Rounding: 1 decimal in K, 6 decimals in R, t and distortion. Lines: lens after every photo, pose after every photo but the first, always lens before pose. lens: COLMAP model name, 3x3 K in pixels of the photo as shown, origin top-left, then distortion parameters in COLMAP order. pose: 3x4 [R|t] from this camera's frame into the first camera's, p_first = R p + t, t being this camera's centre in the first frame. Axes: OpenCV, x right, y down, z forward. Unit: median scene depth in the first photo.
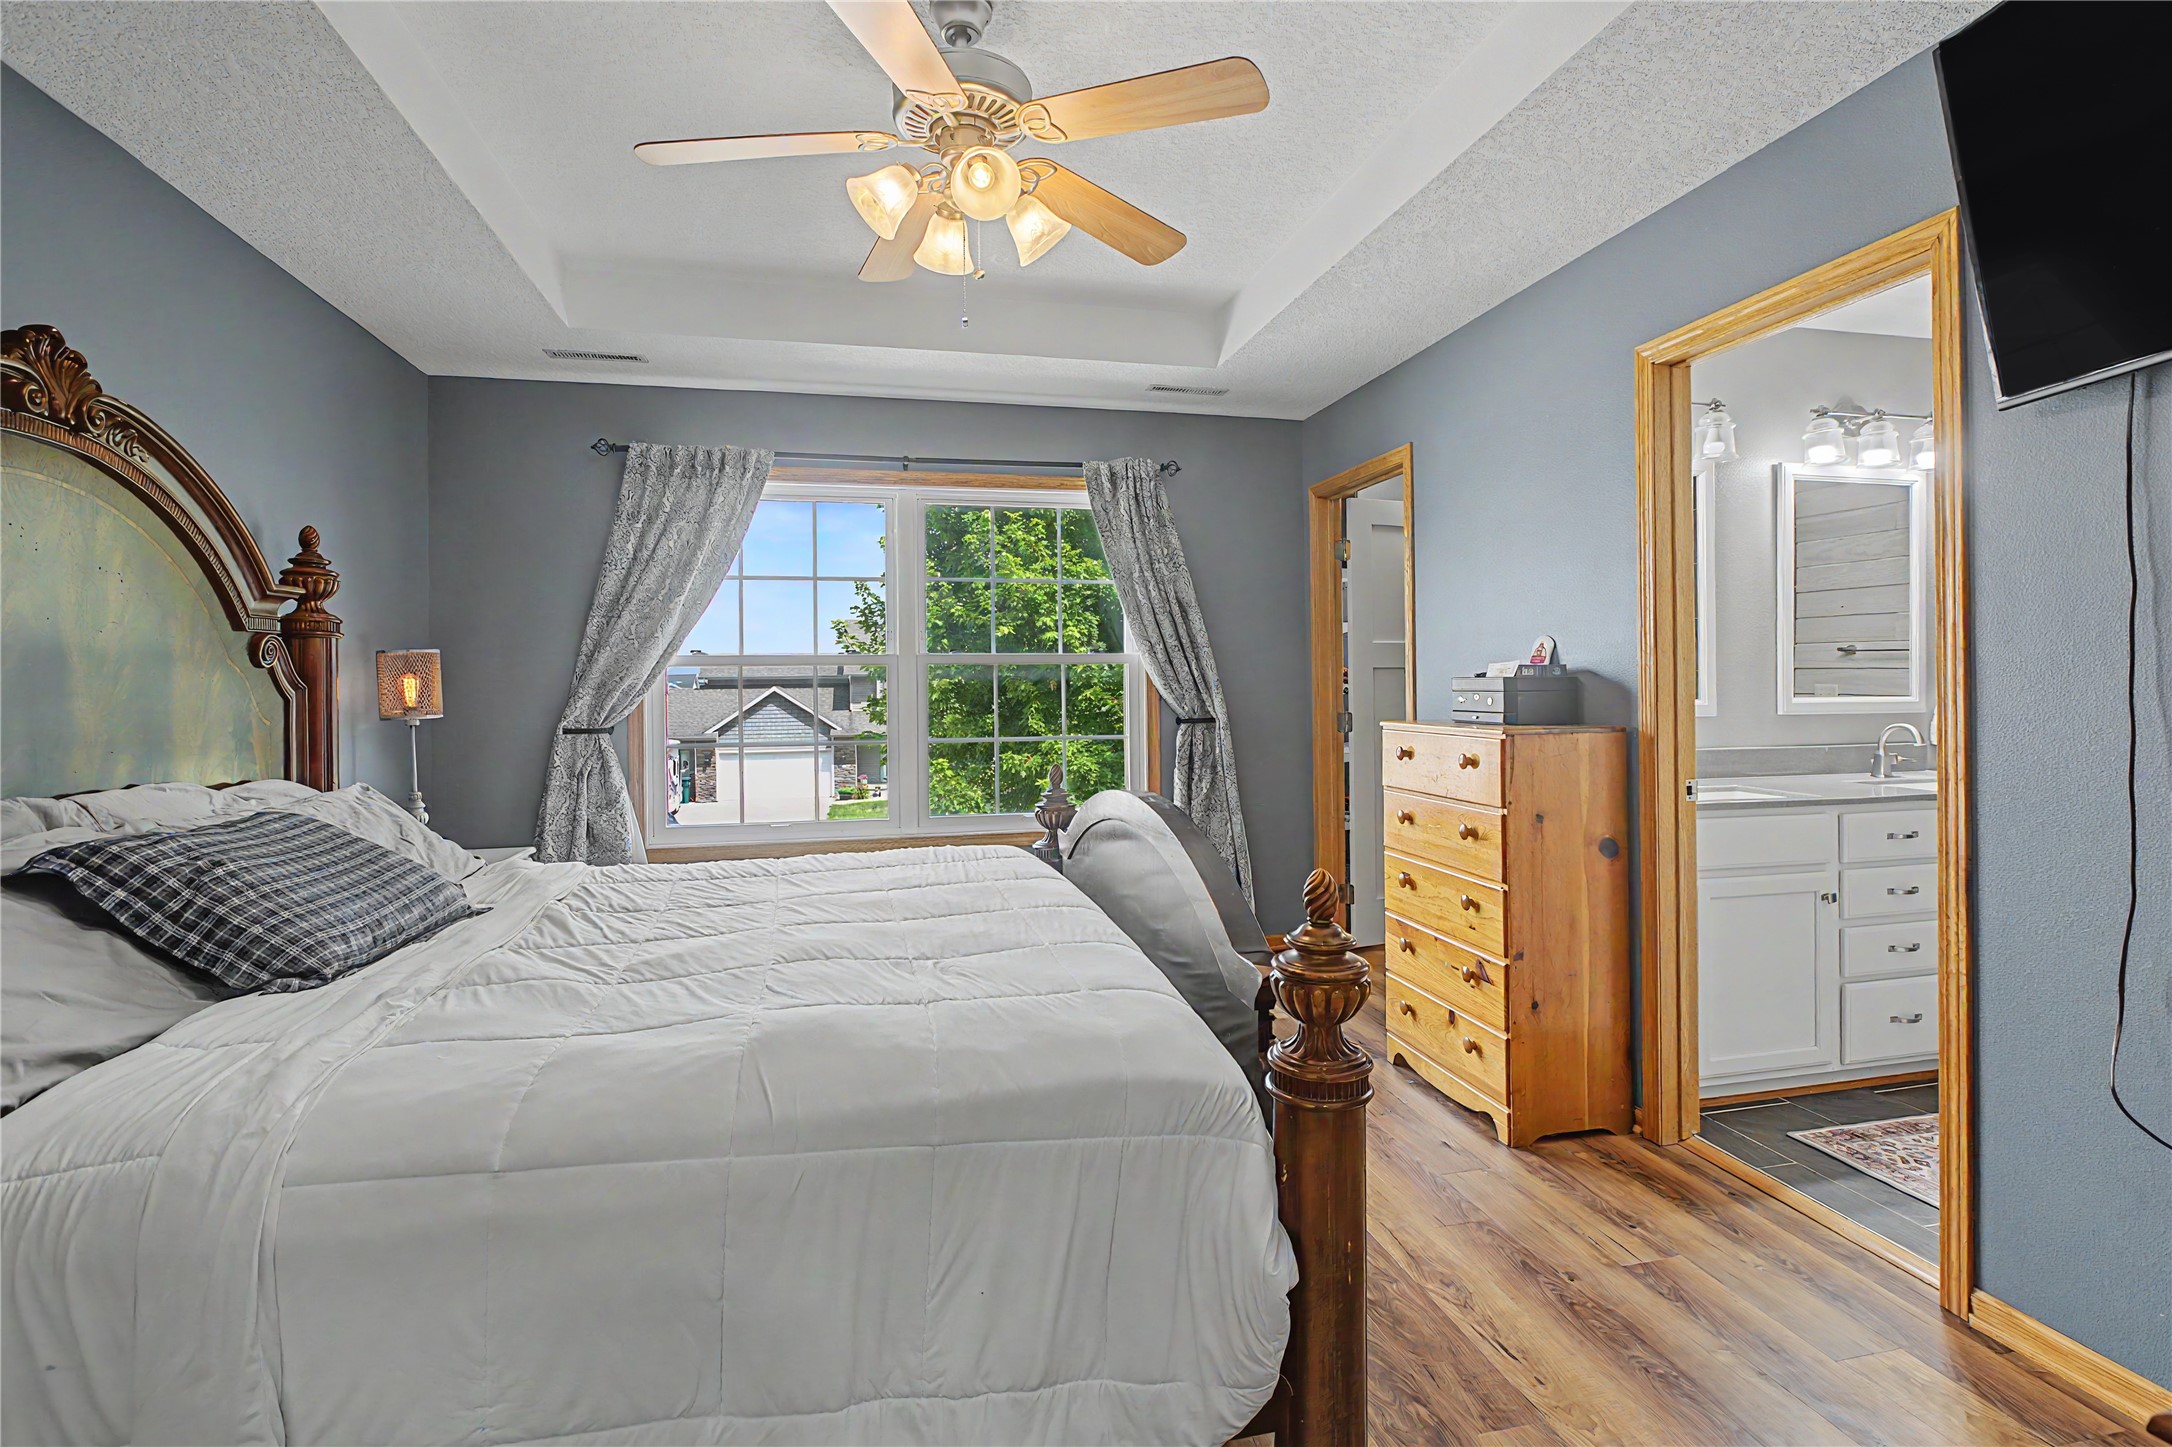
lens RADIAL K [[1037.0, 0, 1096.3], [0, 1037.0, 696.7], [0, 0, 1]] dist [-0.012073, 0.005444]
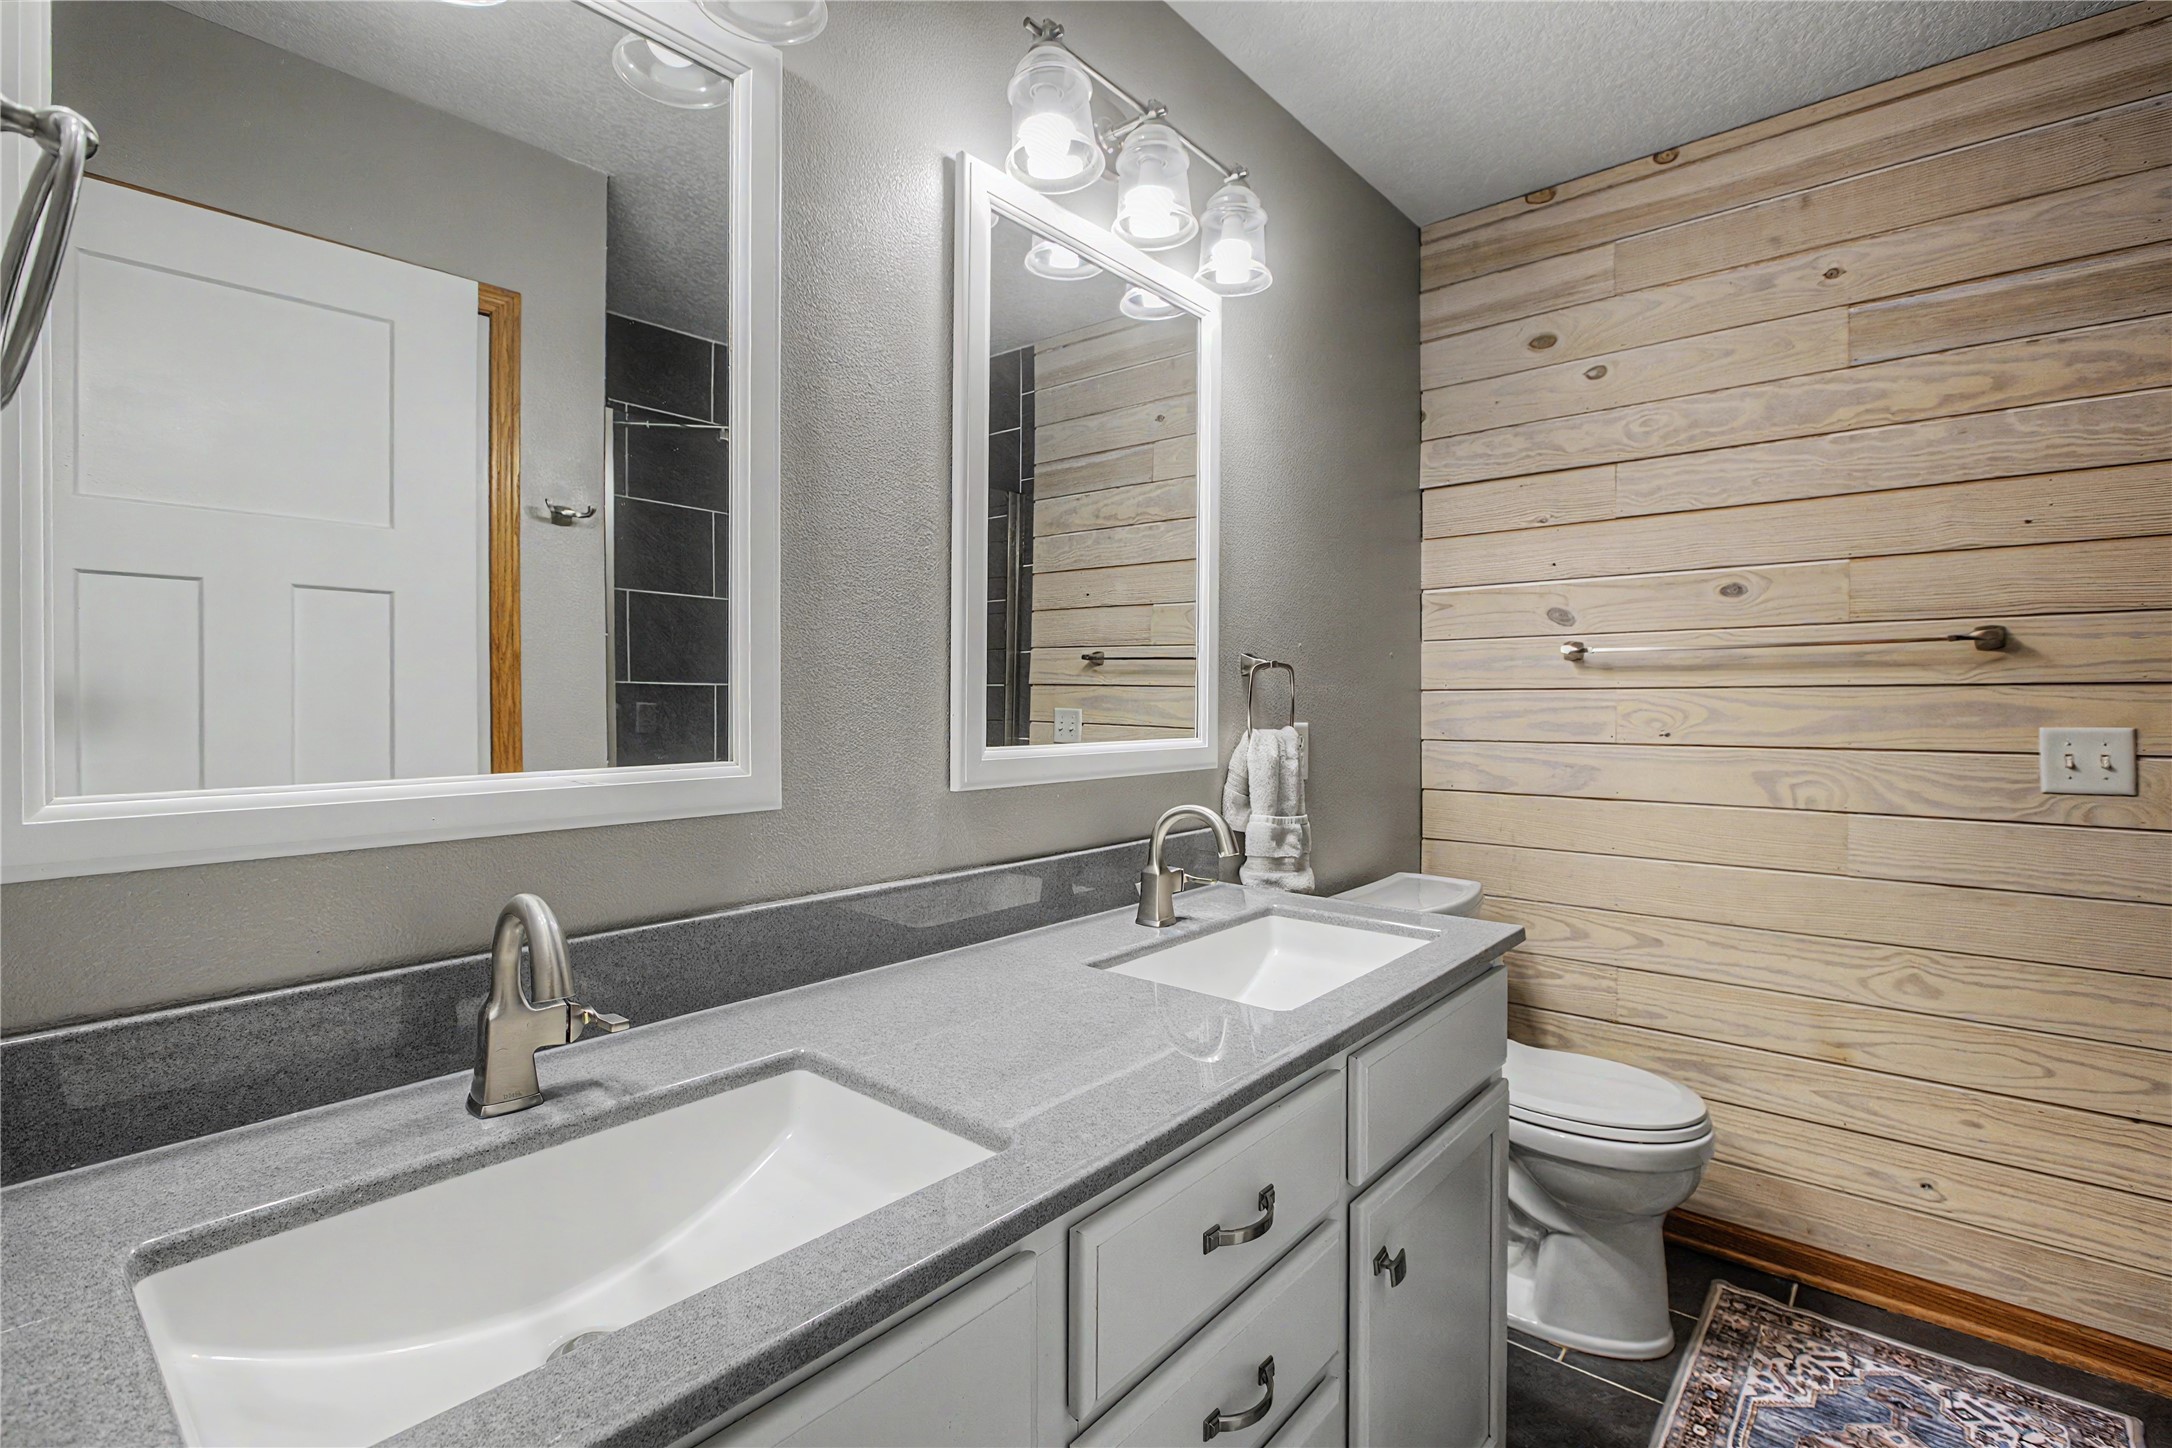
lens RADIAL K [[1016.3, 0, 1086.0], [0, 1016.3, 724.0], [0, 0, 1]] dist [0.000916, 0.001220]
pose [[0.811937, -0.000152, 0.583745, 0.469356], [-0.003940, 0.999976, 0.005741, -0.012016], [-0.583731, -0.006961, 0.811917, 0.646334]]
